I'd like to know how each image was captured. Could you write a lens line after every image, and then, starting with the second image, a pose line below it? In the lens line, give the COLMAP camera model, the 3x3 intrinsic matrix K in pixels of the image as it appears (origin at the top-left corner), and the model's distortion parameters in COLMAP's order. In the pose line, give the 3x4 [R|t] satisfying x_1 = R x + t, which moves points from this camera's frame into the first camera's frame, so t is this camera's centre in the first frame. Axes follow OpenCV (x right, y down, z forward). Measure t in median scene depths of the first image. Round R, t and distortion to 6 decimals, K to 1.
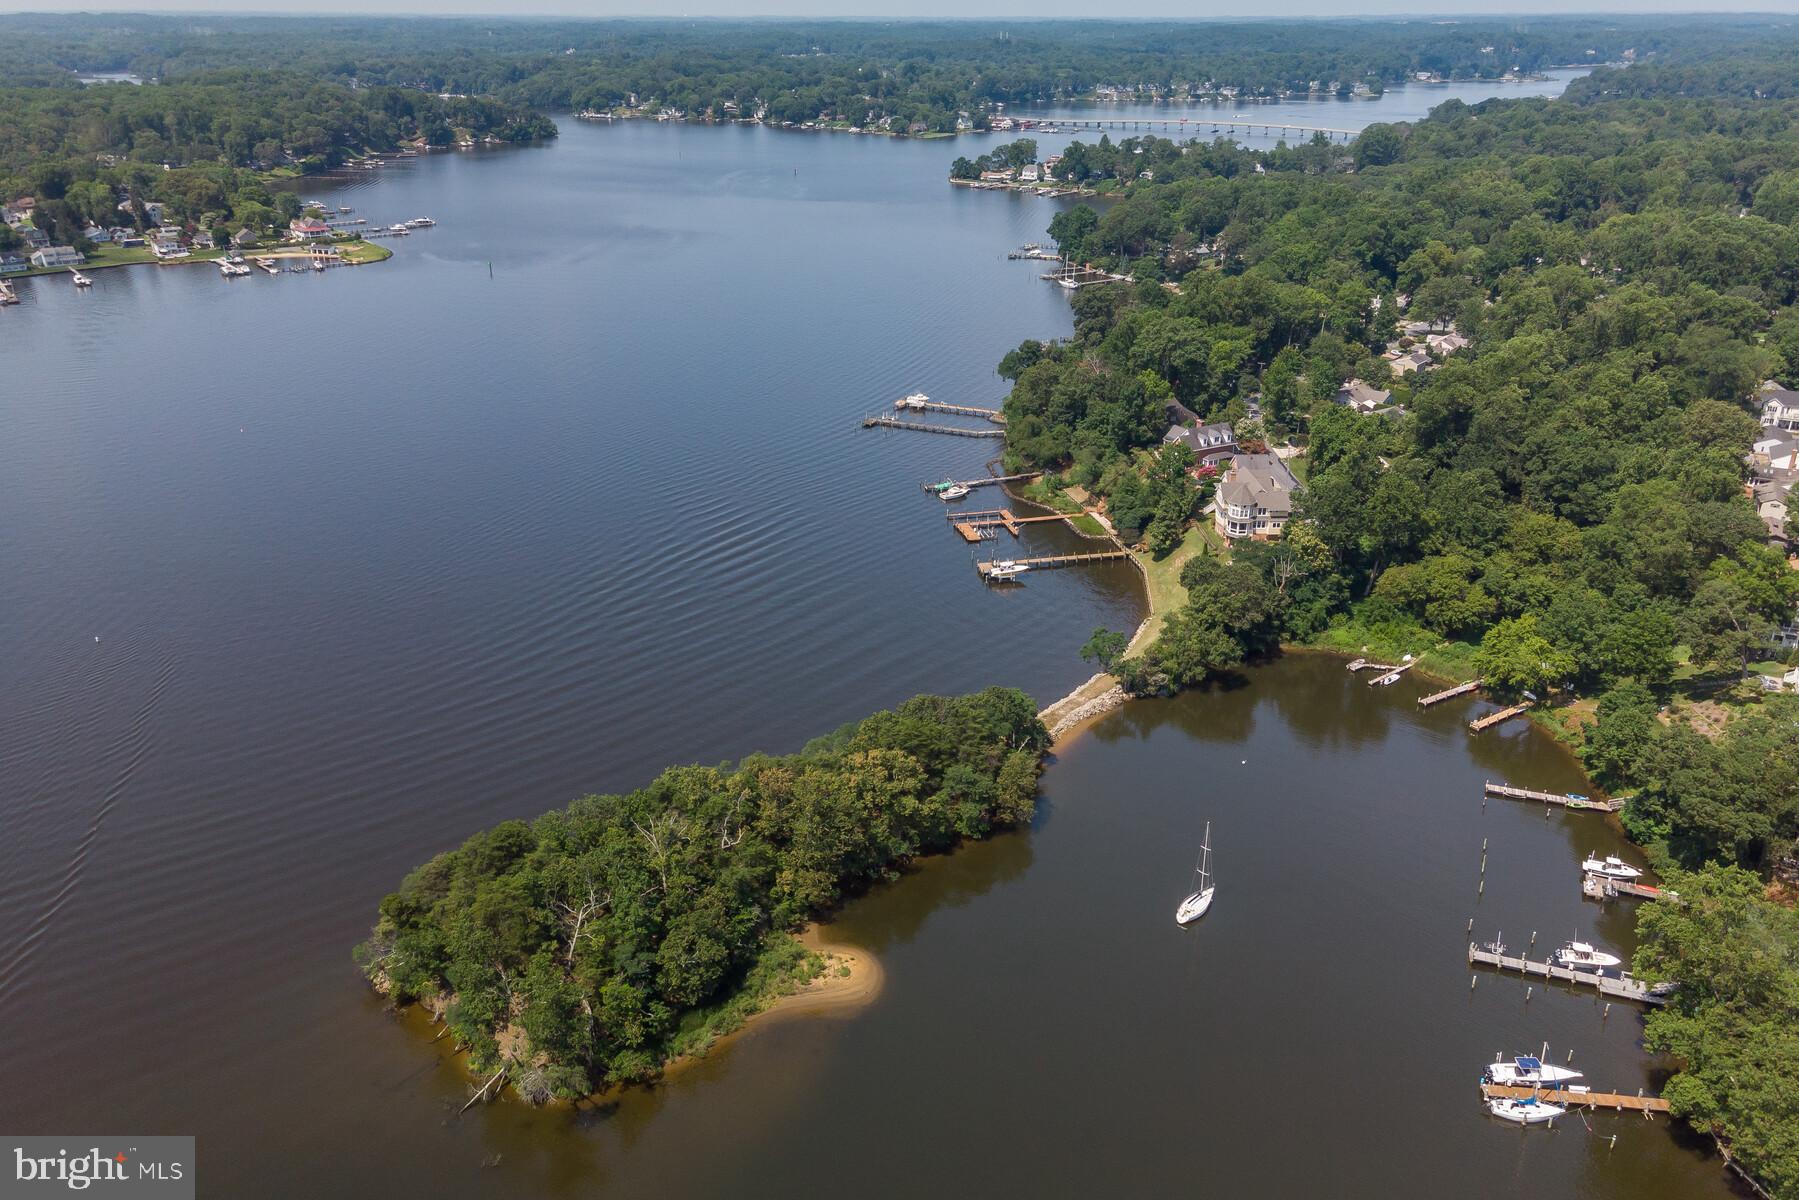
lens RADIAL K [[1374.6, 0, 889.8], [0, 1374.6, 604.0], [0, 0, 1]] dist [0.025118, 0.014773]
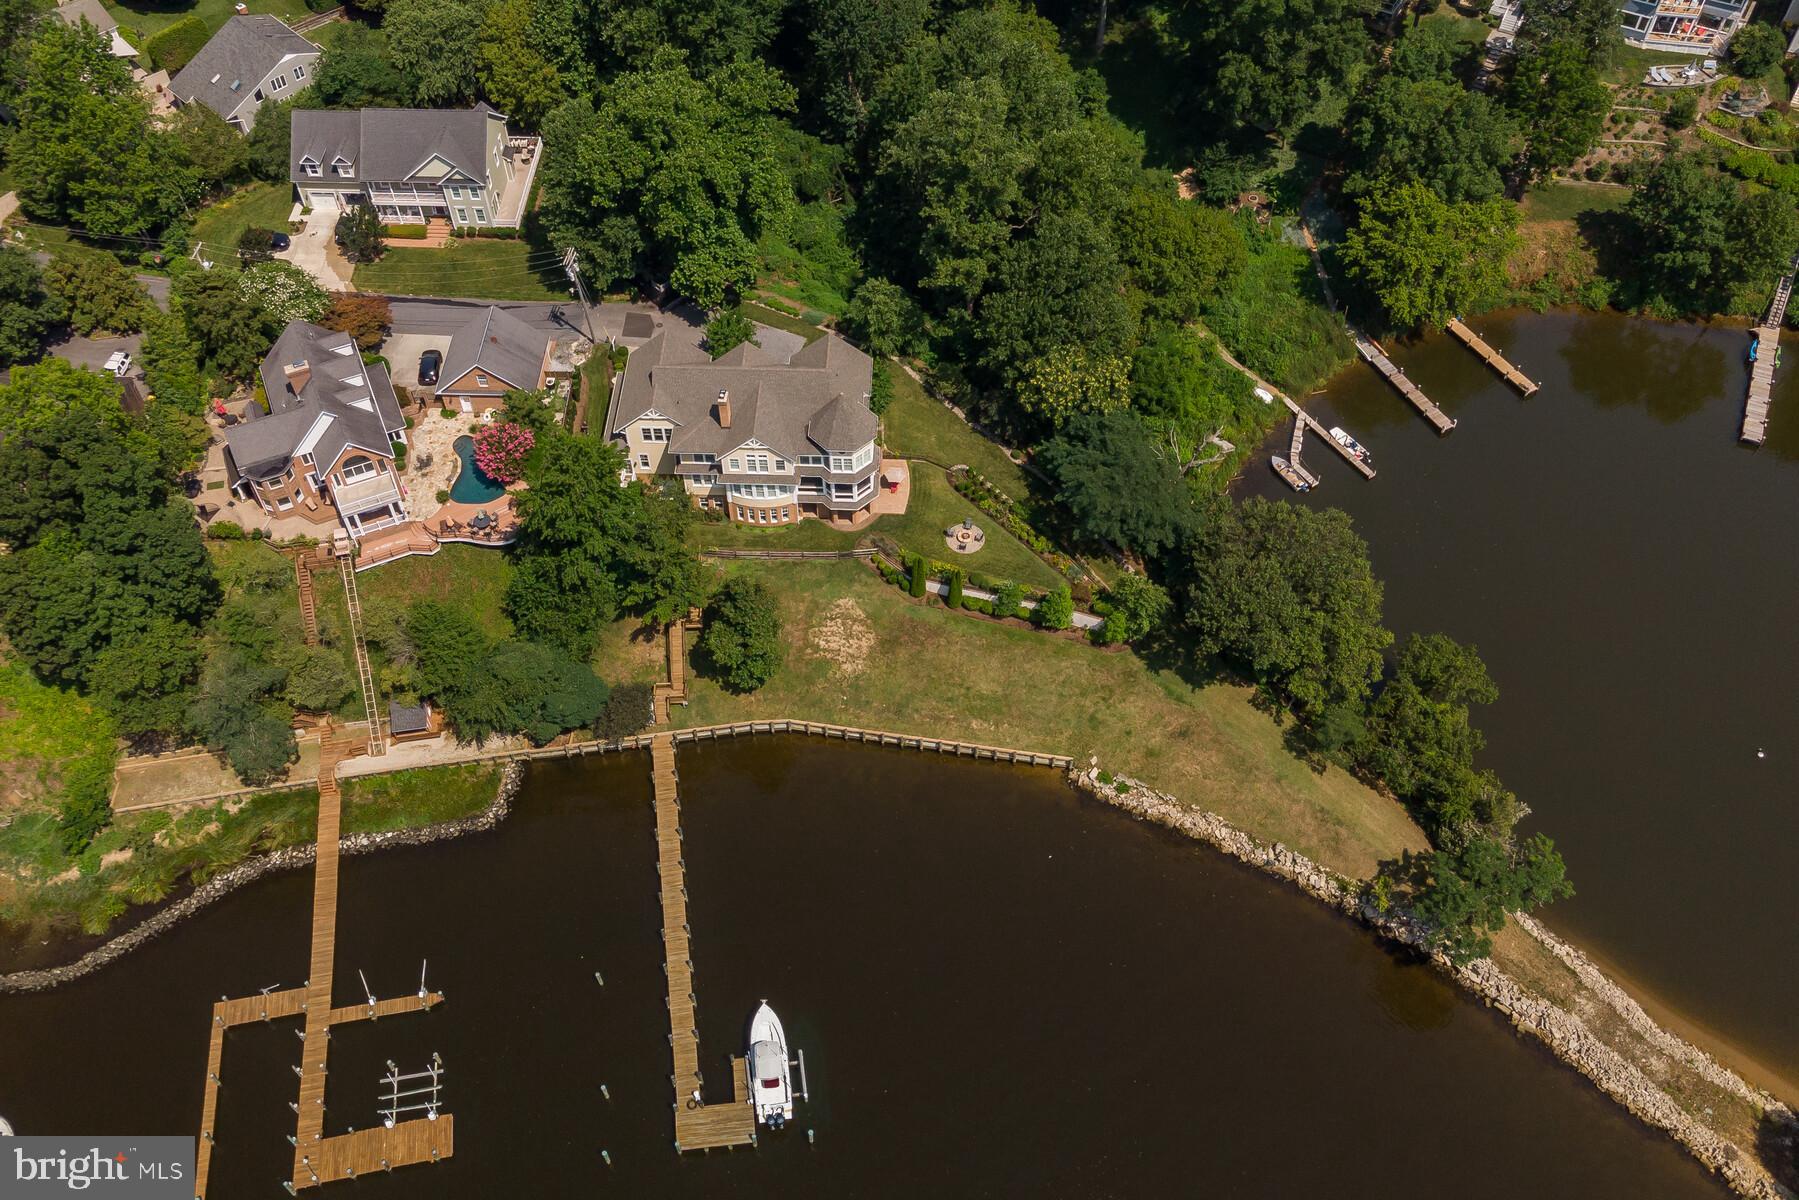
lens RADIAL K [[1670.8, 0, 877.7], [0, 1670.8, 572.5], [0, 0, 1]] dist [0.029362, 0.000000]
pose [[0.057900, -0.772301, 0.632612, -0.081105], [0.406957, 0.596895, 0.691450, -0.379052], [-0.911610, 0.217411, 0.348853, 0.831858]]
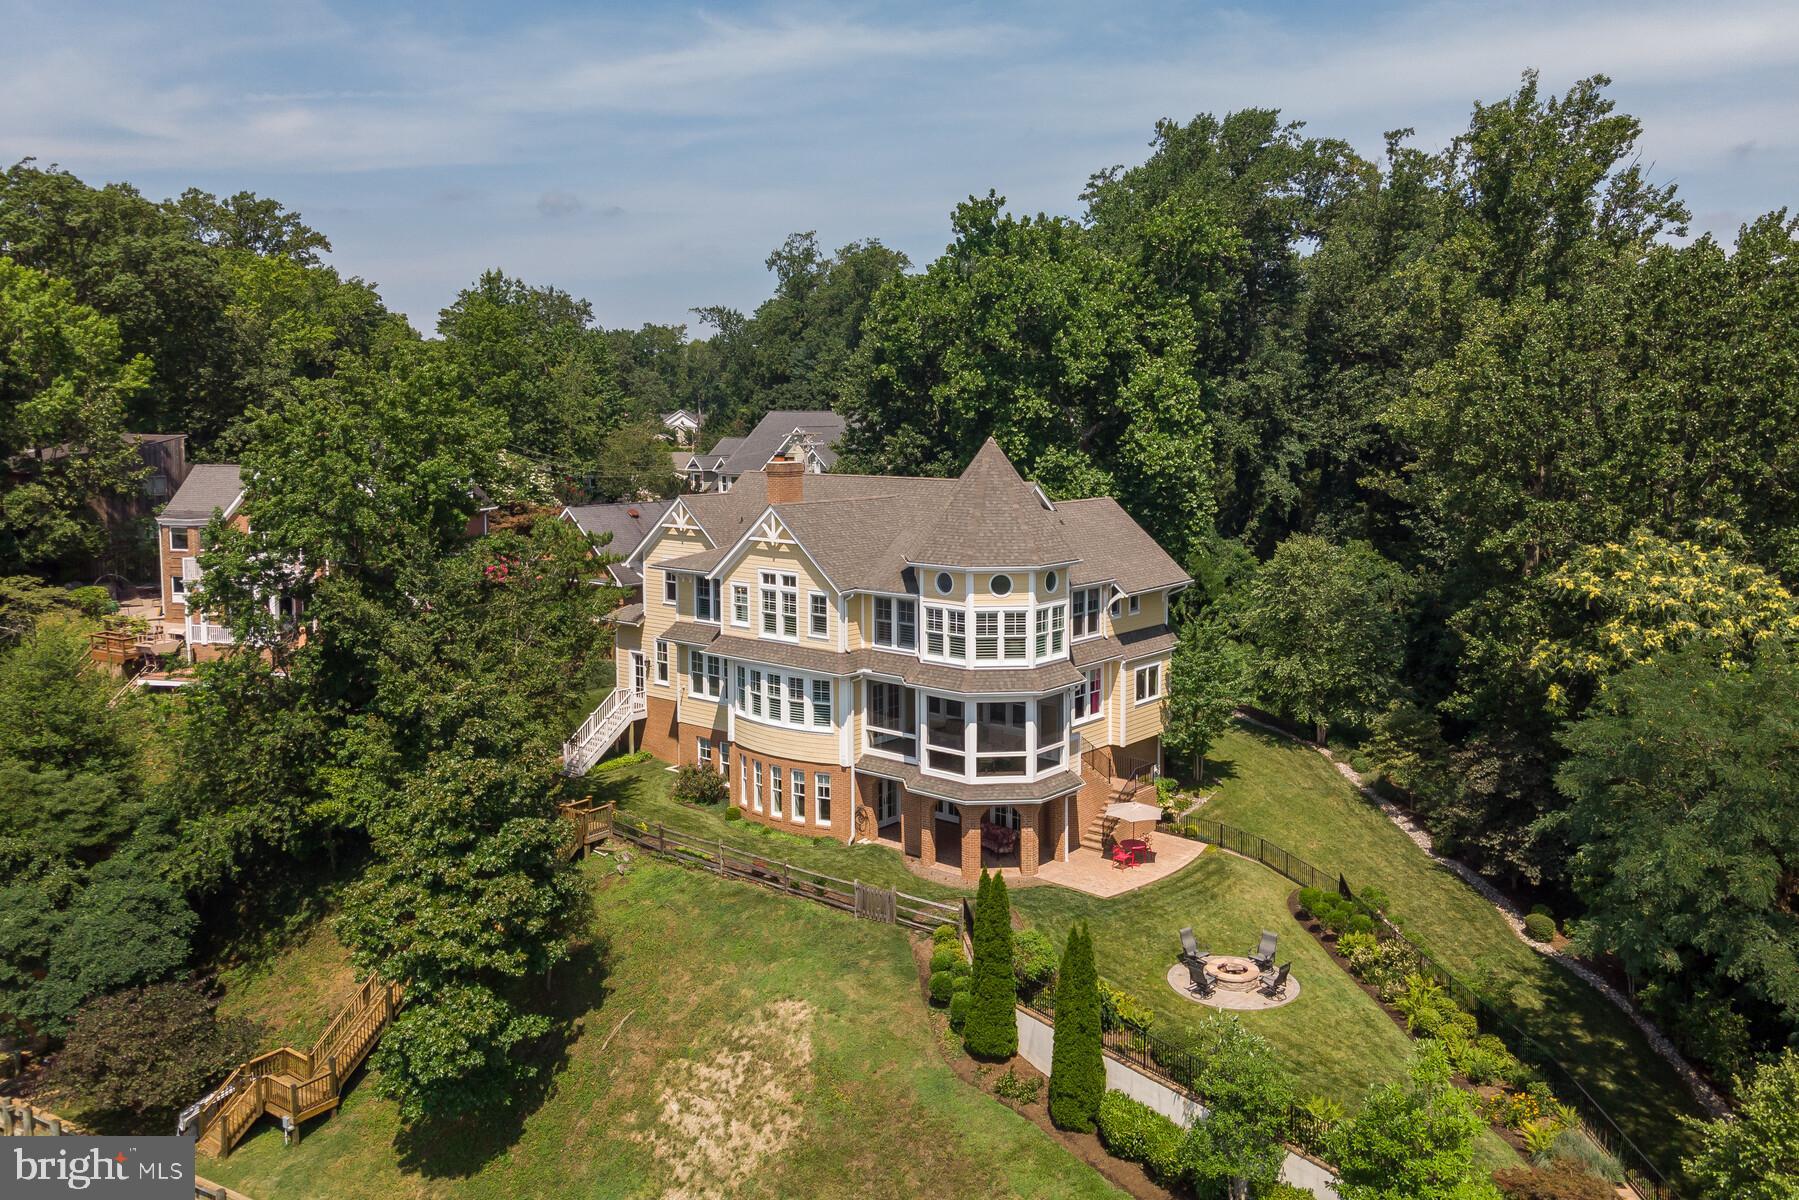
lens RADIAL K [[1374.6, 0, 914.8], [0, 1374.6, 513.4], [0, 0, 1]] dist [0.025118, 0.014773]
pose [[0.659268, -0.054843, 0.749905, 0.134338], [0.301249, 0.933058, -0.196601, -0.052015], [-0.688923, 0.355521, 0.631656, 0.906041]]
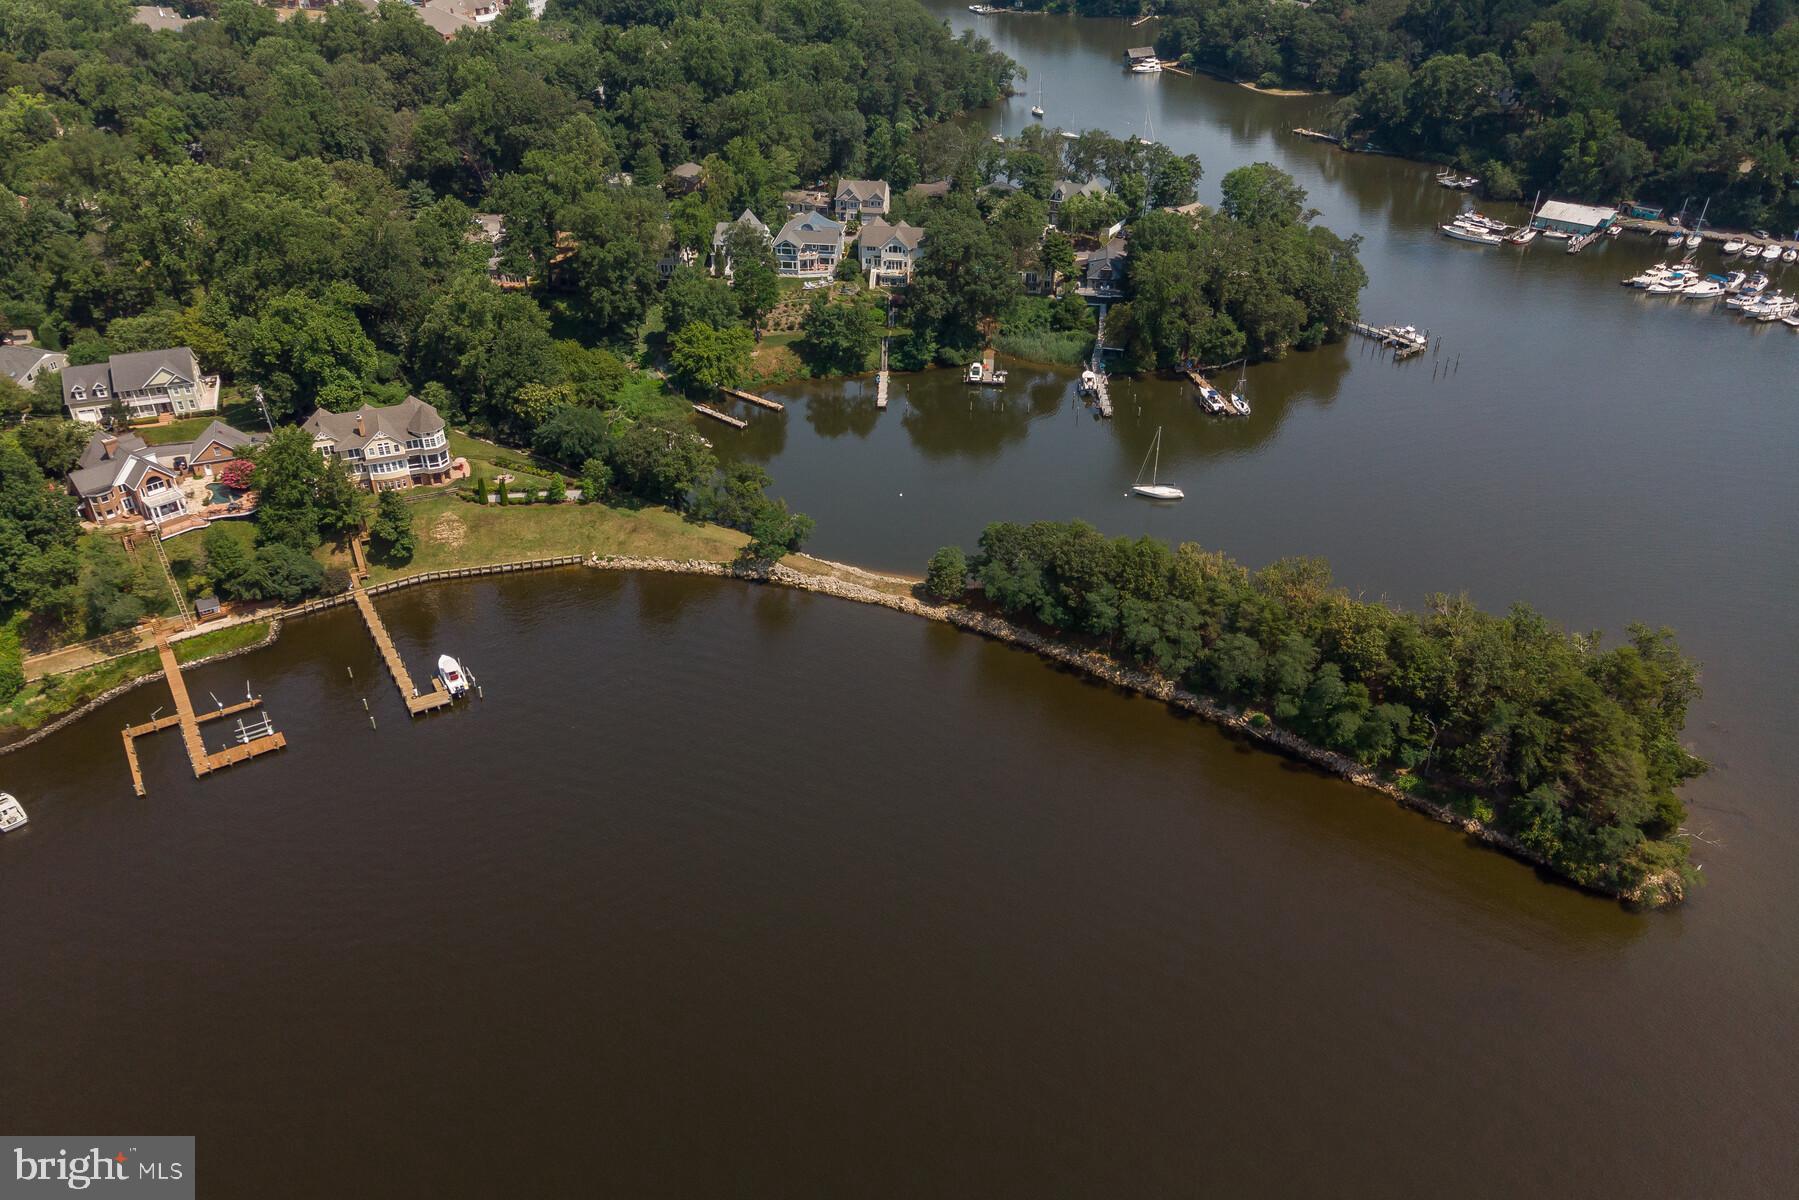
lens RADIAL K [[1374.6, 0, 923.2], [0, 1374.6, 581.4], [0, 0, 1]] dist [0.025118, 0.014773]
pose [[-0.347285, -0.497629, 0.794833, -0.510330], [0.368557, 0.706953, 0.603642, -0.382146], [-0.862299, 0.502577, -0.062109, 0.849404]]
